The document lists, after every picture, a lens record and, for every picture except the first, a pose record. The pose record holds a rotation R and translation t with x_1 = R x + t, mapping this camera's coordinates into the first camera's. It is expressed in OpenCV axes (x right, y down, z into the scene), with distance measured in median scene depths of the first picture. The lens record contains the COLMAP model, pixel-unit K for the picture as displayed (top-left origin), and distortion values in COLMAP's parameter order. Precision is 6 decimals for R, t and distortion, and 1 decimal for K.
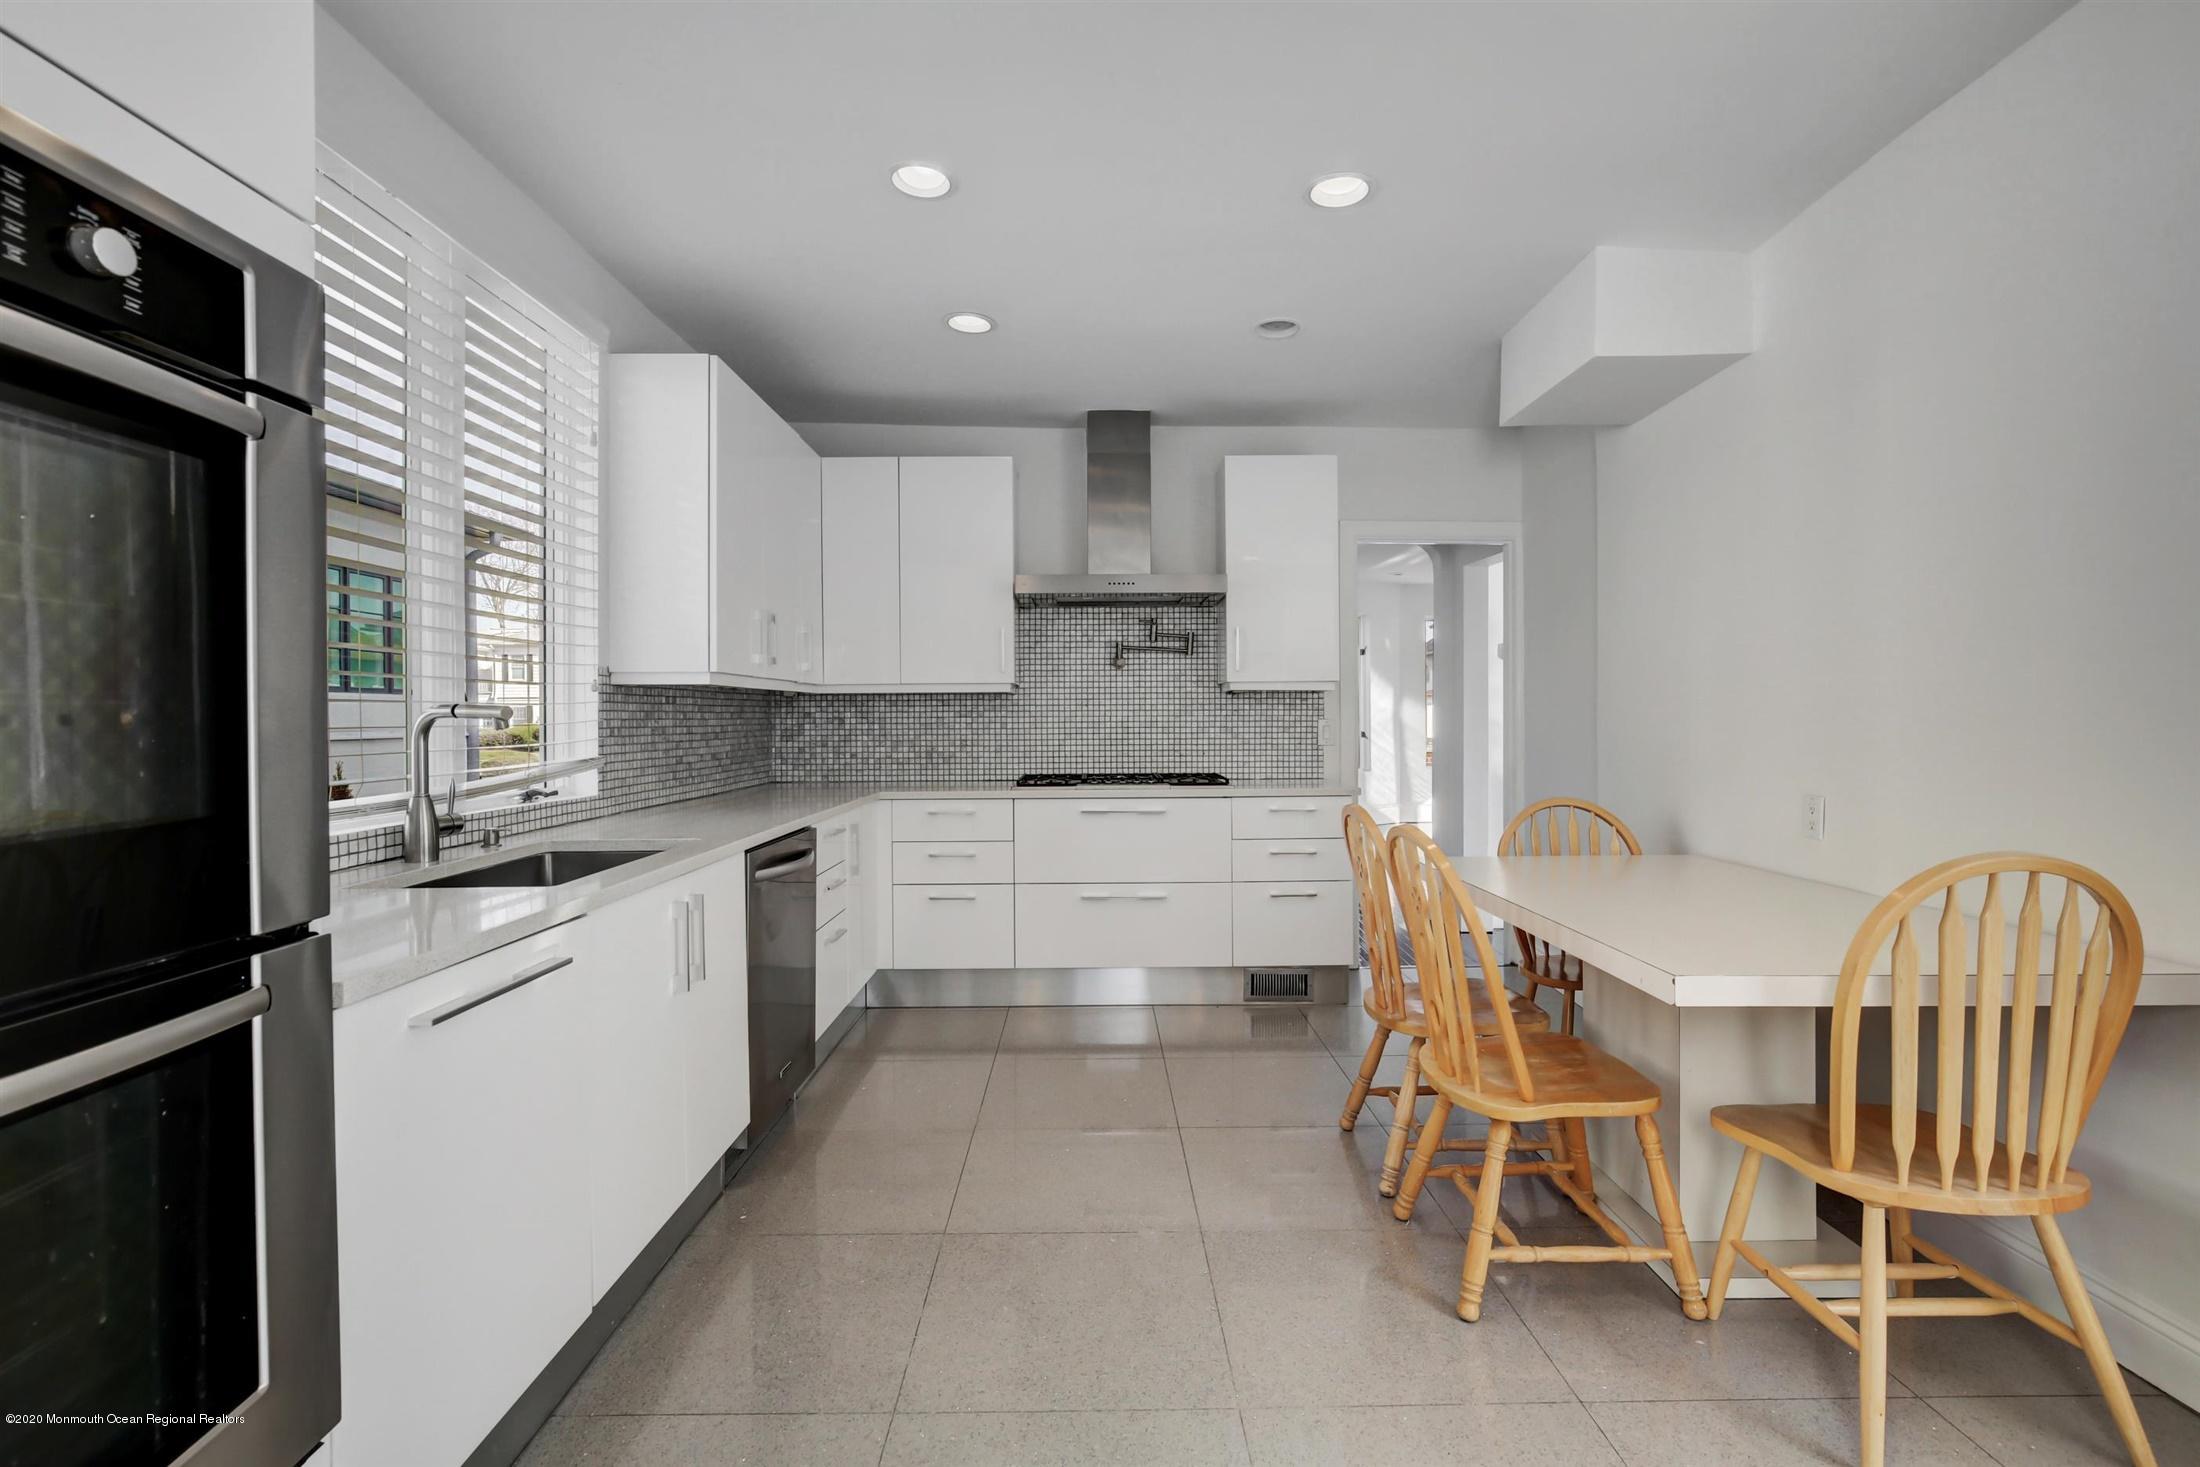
lens RADIAL K [[1007.2, 0, 1093.3], [0, 1007.2, 724.6], [0, 0, 1]] dist [-0.016865, 0.000608]
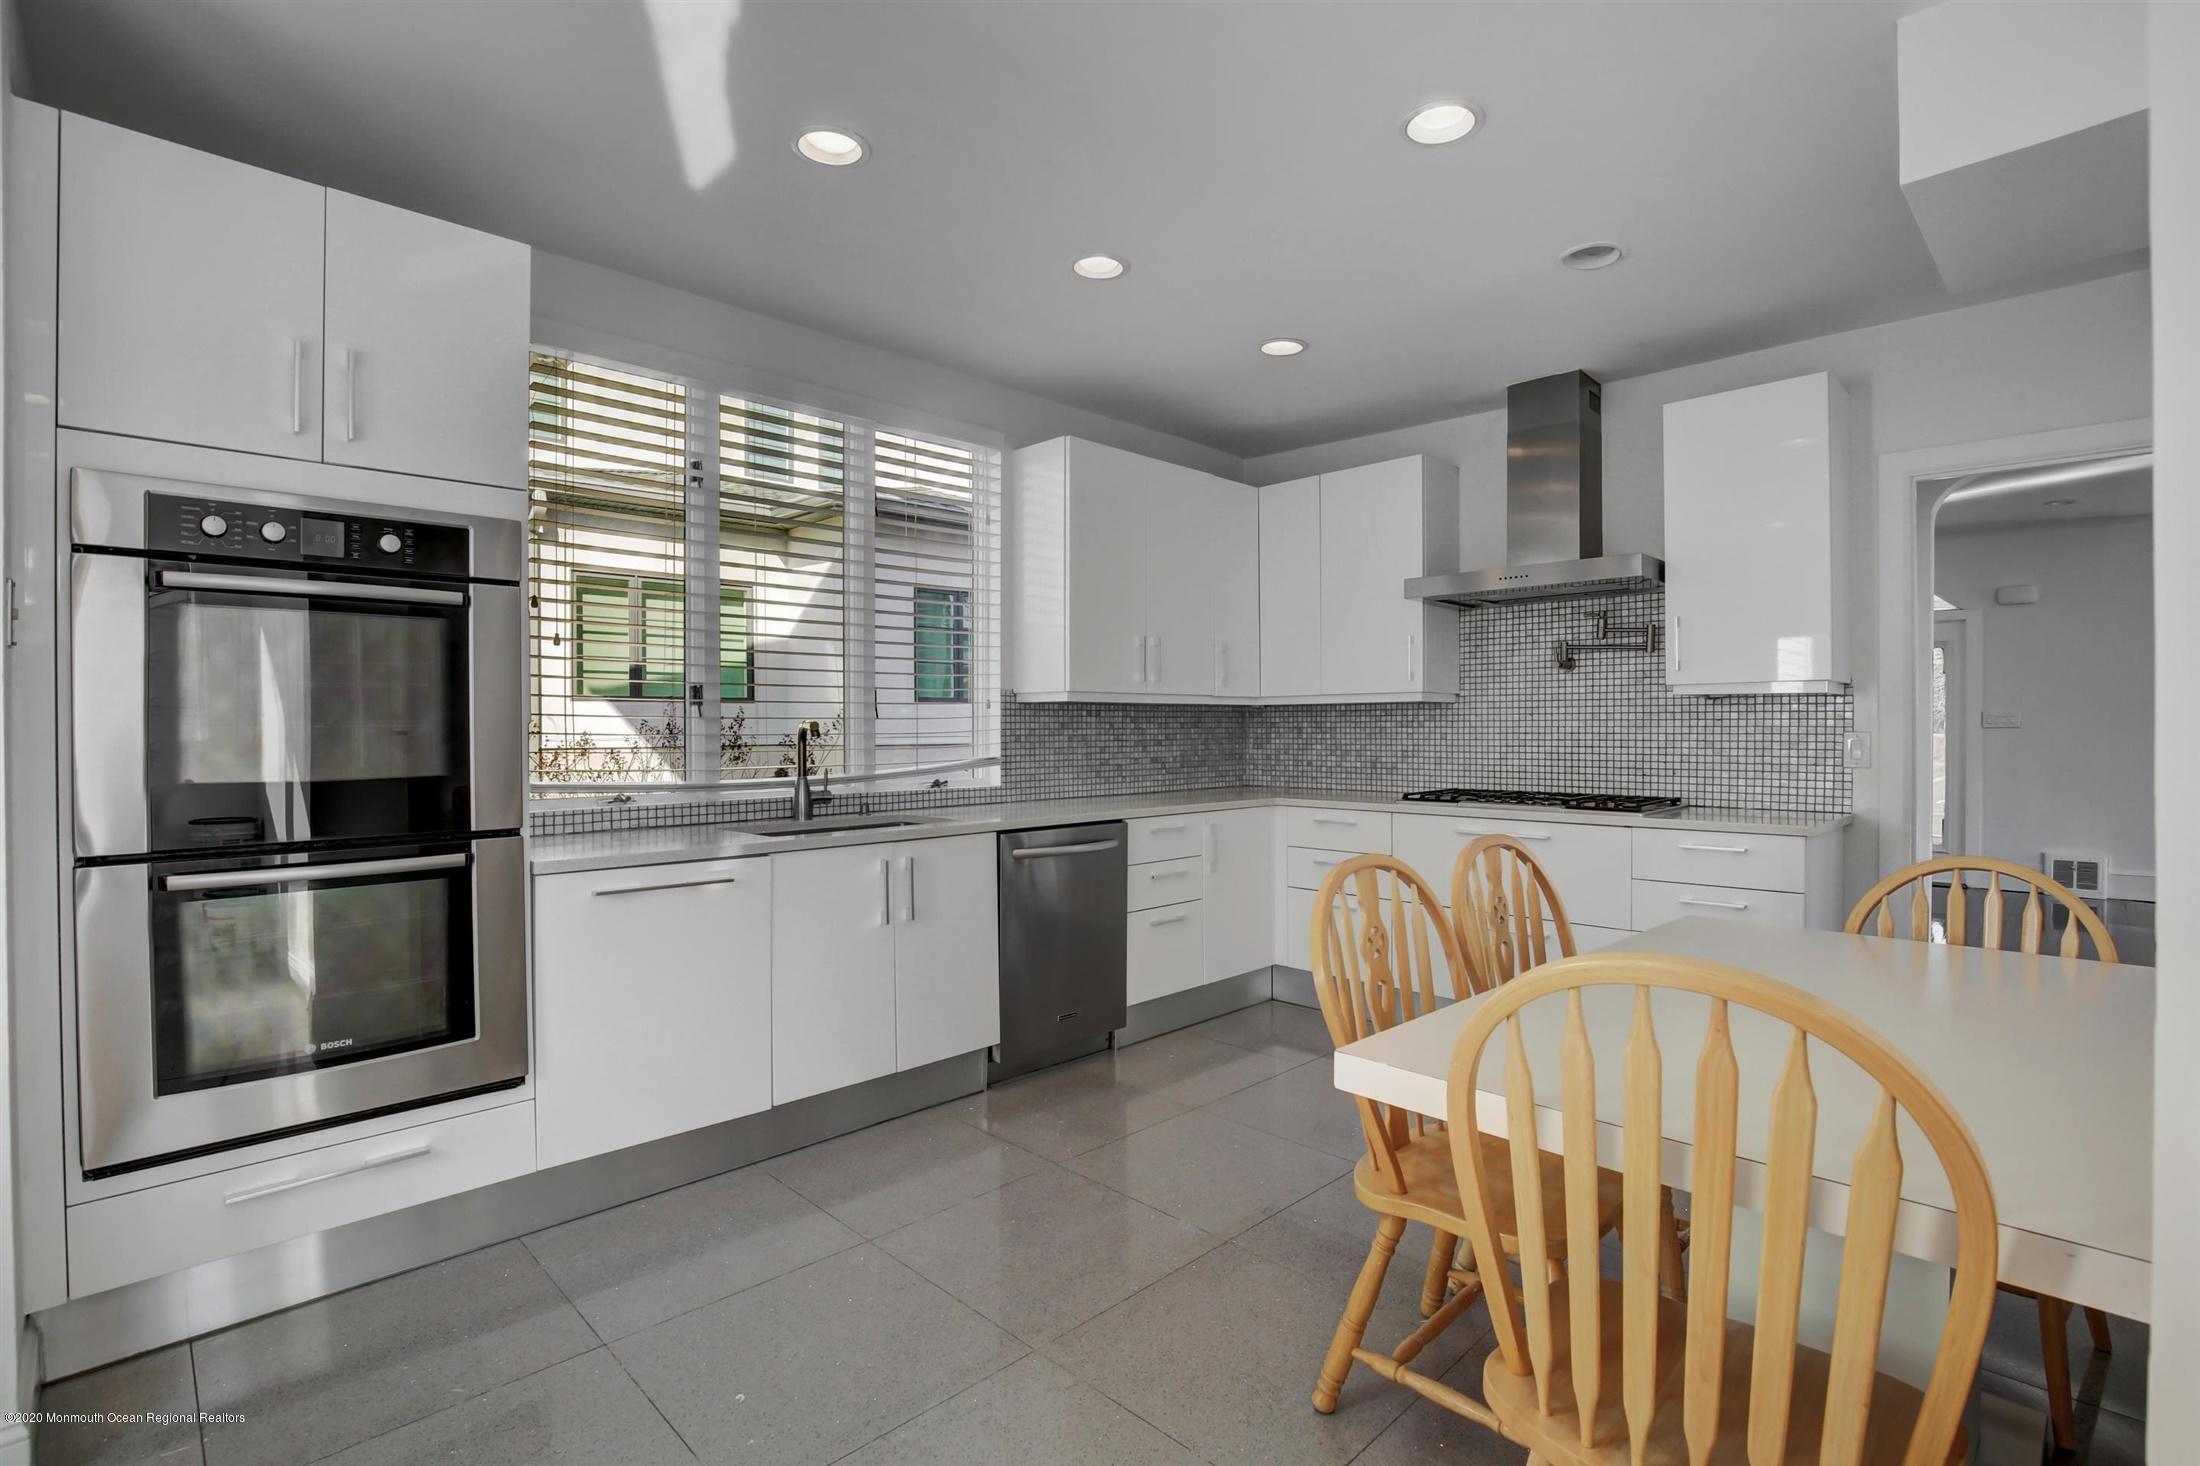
lens RADIAL K [[1007.2, 0, 1048.8], [0, 1007.2, 732.7], [0, 0, 1]] dist [-0.016865, 0.000608]
pose [[0.687259, 0.007803, -0.726370, 0.390754], [-0.005943, 0.999969, 0.005119, -0.005712], [0.726388, 0.000799, 0.687285, 0.095983]]
